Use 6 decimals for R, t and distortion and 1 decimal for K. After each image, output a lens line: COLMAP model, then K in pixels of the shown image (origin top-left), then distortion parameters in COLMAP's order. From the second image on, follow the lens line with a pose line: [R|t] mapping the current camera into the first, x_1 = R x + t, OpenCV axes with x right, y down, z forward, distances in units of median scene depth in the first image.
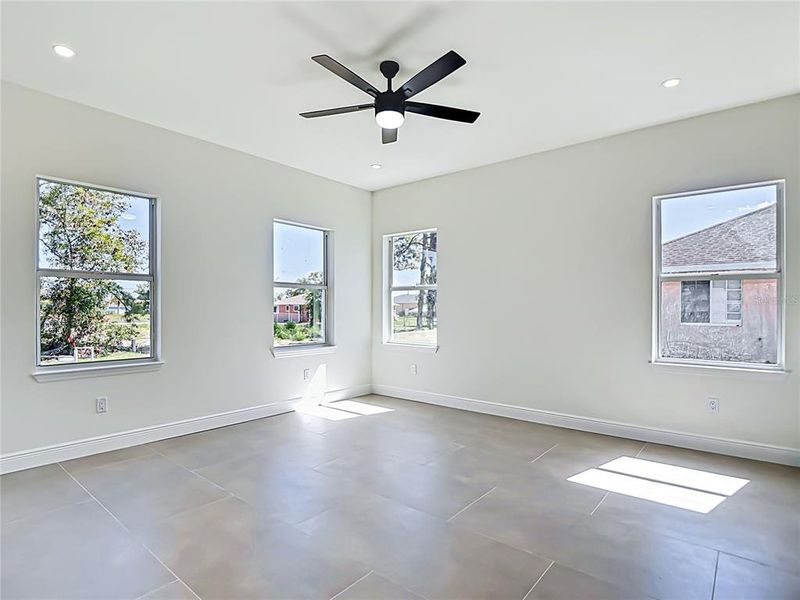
lens RADIAL K [[418.6, 0, 397.9], [0, 418.6, 305.7], [0, 0, 1]] dist [0.004166, -0.017015]
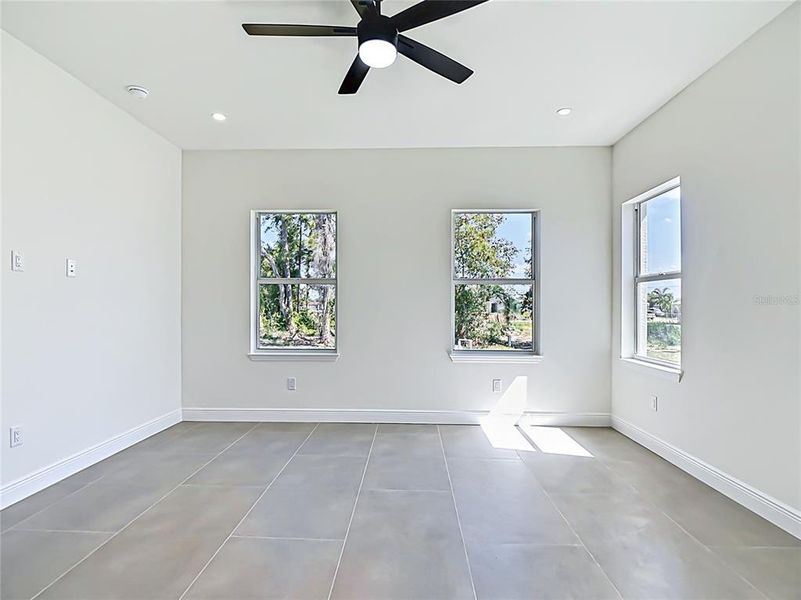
lens RADIAL K [[419.1, 0, 402.9], [0, 419.1, 305.0], [0, 0, 1]] dist [0.004166, -0.017015]
pose [[0.619241, -0.003293, -0.785194, 0.305974], [0.002563, 0.999994, -0.002173, 0.002107], [0.785197, -0.000667, 0.619246, 0.298538]]
